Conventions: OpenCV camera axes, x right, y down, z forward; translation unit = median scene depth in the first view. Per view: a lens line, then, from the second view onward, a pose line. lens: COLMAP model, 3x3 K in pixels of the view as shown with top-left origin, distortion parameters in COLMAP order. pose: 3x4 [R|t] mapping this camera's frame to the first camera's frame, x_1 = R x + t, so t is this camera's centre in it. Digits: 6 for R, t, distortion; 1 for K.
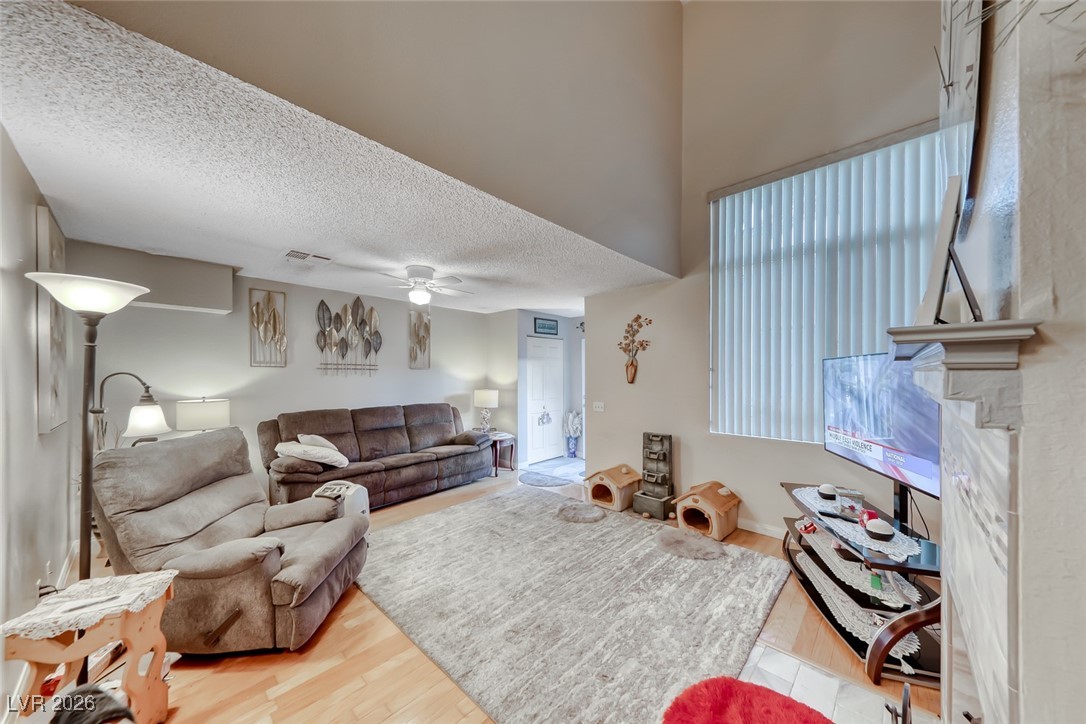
lens RADIAL K [[365.5, 0, 533.9], [0, 365.5, 372.4], [0, 0, 1]] dist [0.017884, -0.000817]
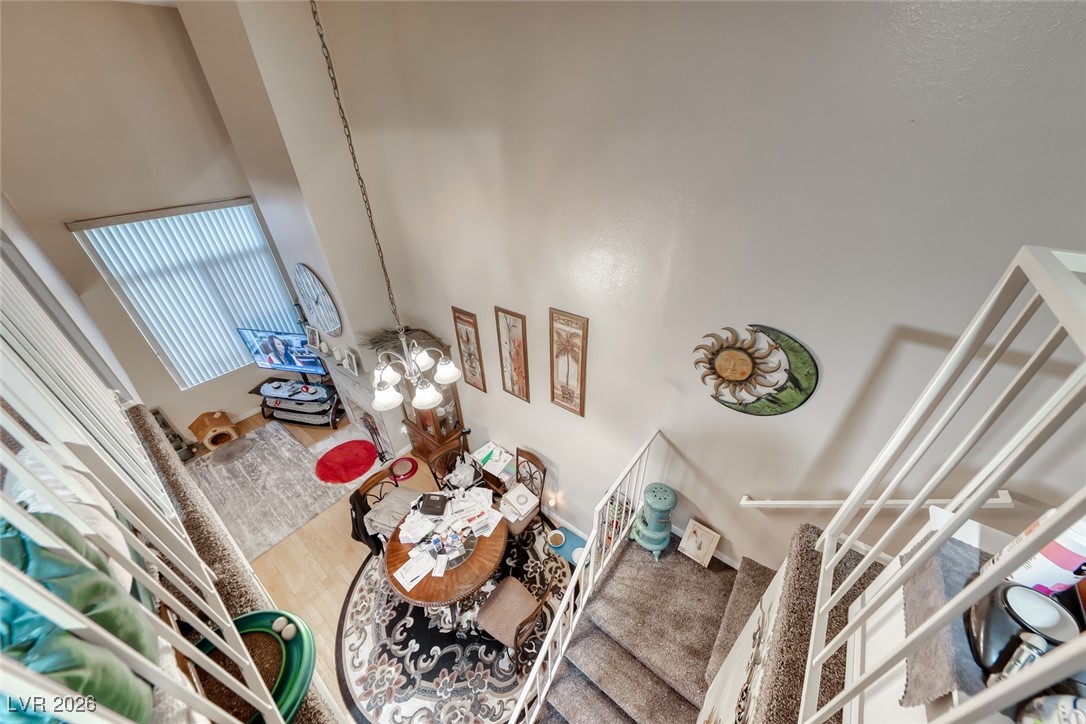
lens RADIAL K [[365.5, 0, 538.7], [0, 365.5, 358.9], [0, 0, 1]] dist [0.017884, -0.000817]
pose [[-0.085918, -0.537108, 0.839126, -1.026151], [0.030593, 0.840421, 0.541070, -0.878928], [-0.995832, 0.072160, -0.055776, -0.425968]]
